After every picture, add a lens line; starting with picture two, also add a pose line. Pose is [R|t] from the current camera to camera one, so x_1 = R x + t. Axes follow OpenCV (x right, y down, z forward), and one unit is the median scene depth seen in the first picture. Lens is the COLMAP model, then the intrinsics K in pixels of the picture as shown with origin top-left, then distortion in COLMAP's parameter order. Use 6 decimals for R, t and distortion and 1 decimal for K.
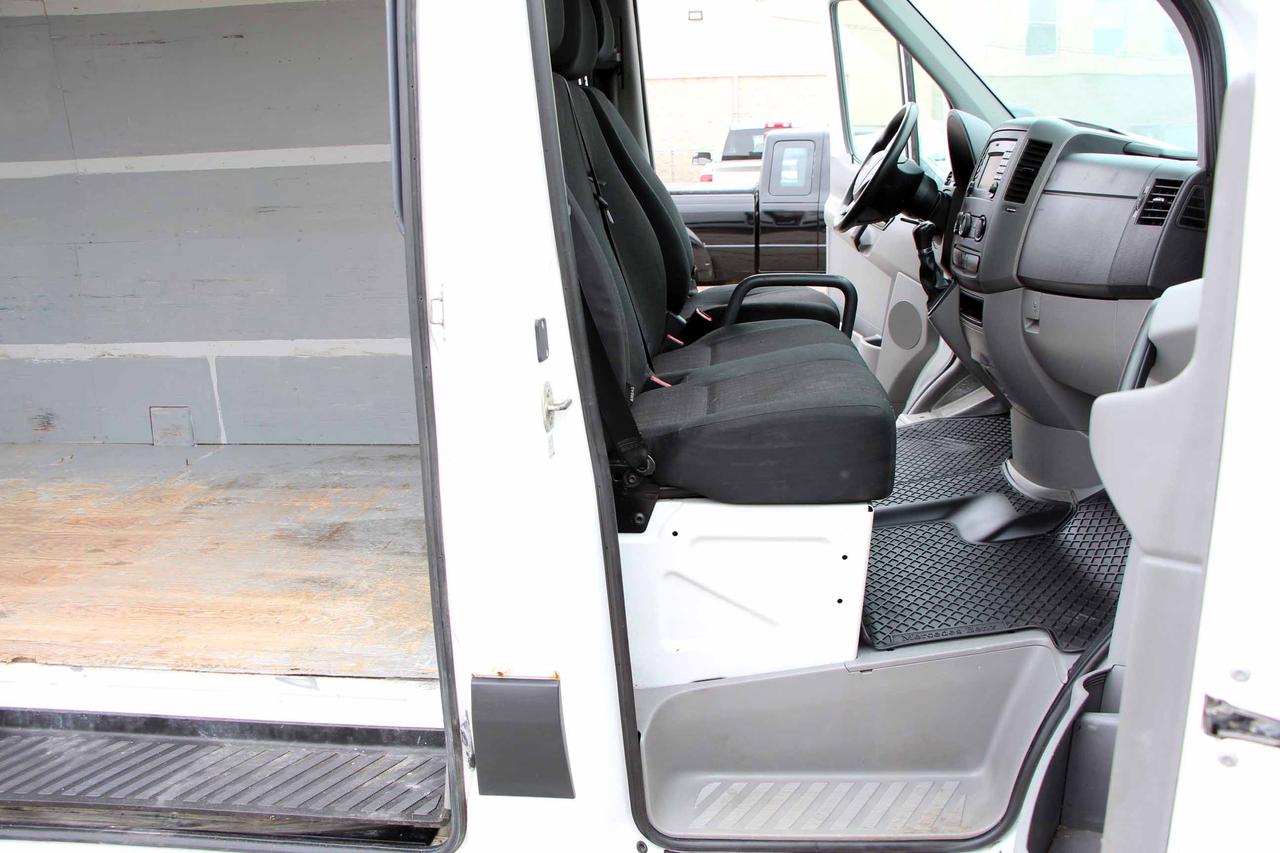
lens RADIAL K [[1055.4, 0, 642.7], [0, 1055.4, 420.0], [0, 0, 1]] dist [-0.179103, 0.146859]
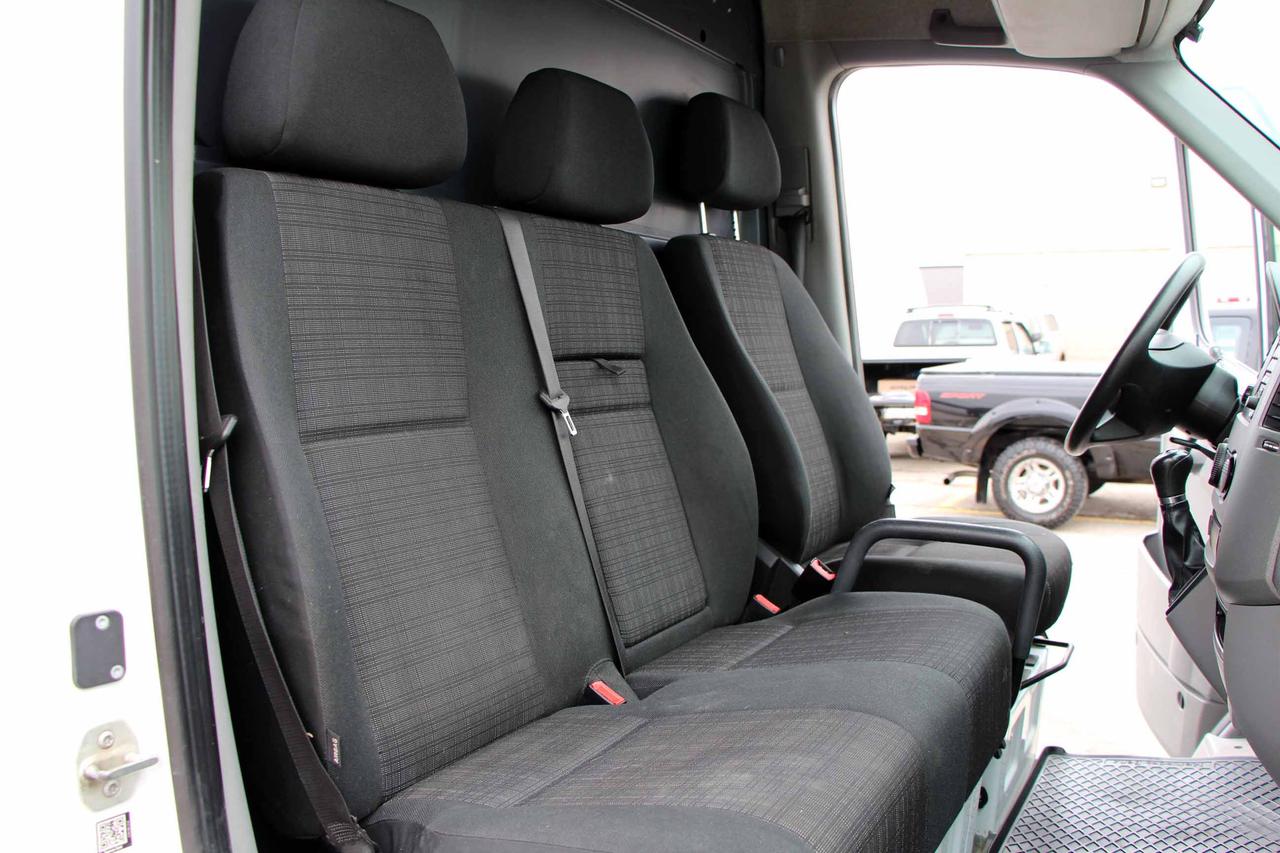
lens RADIAL K [[1055.4, 0, 642.7], [0, 1055.4, 420.0], [0, 0, 1]] dist [-0.179103, 0.146859]
pose [[0.906988, 0.055859, -0.417435, 0.253645], [-0.120346, 0.984212, -0.129781, -0.104032], [0.403596, 0.167946, 0.899391, 0.384247]]
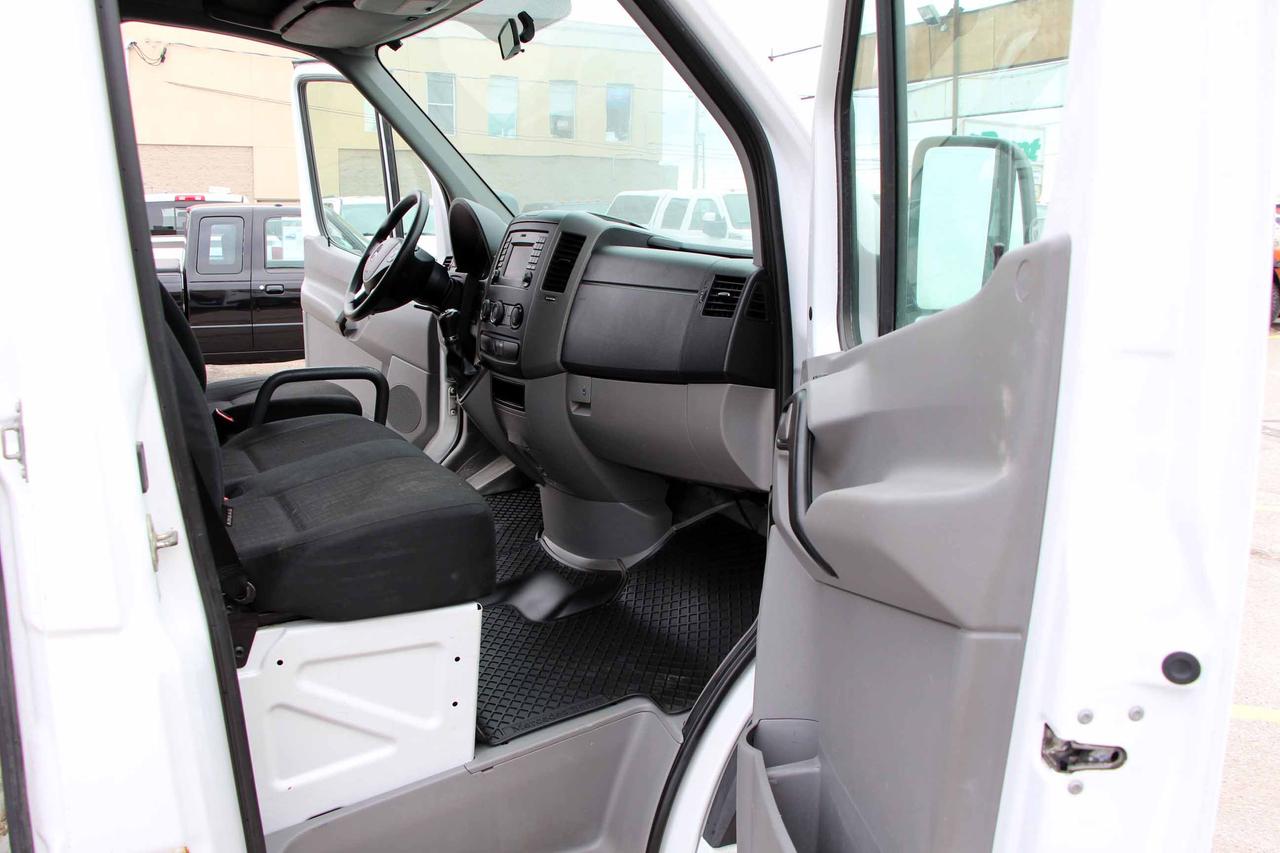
lens RADIAL K [[1055.4, 0, 642.7], [0, 1055.4, 420.0], [0, 0, 1]] dist [-0.179103, 0.146859]
pose [[0.849589, -0.061188, 0.523885, -0.116285], [0.096750, 0.994474, -0.040750, -0.026035], [-0.518496, 0.085307, 0.850814, 0.045259]]
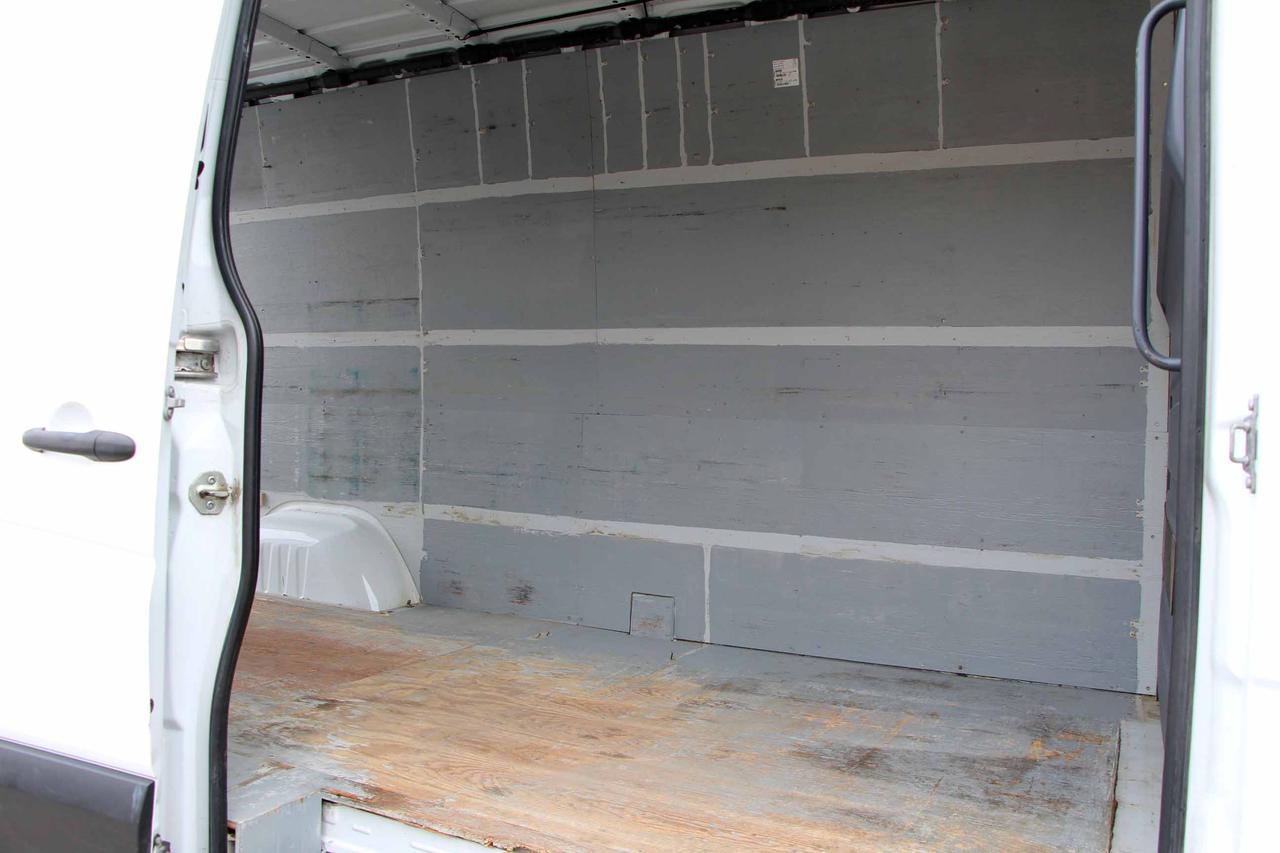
lens RADIAL K [[1055.4, 0, 642.7], [0, 1055.4, 420.0], [0, 0, 1]] dist [-0.179103, 0.146859]
pose [[0.927716, 0.053141, -0.369486, -0.198028], [-0.137272, 0.969025, -0.205297, 0.045869], [0.347131, 0.241177, 0.906275, 0.150927]]
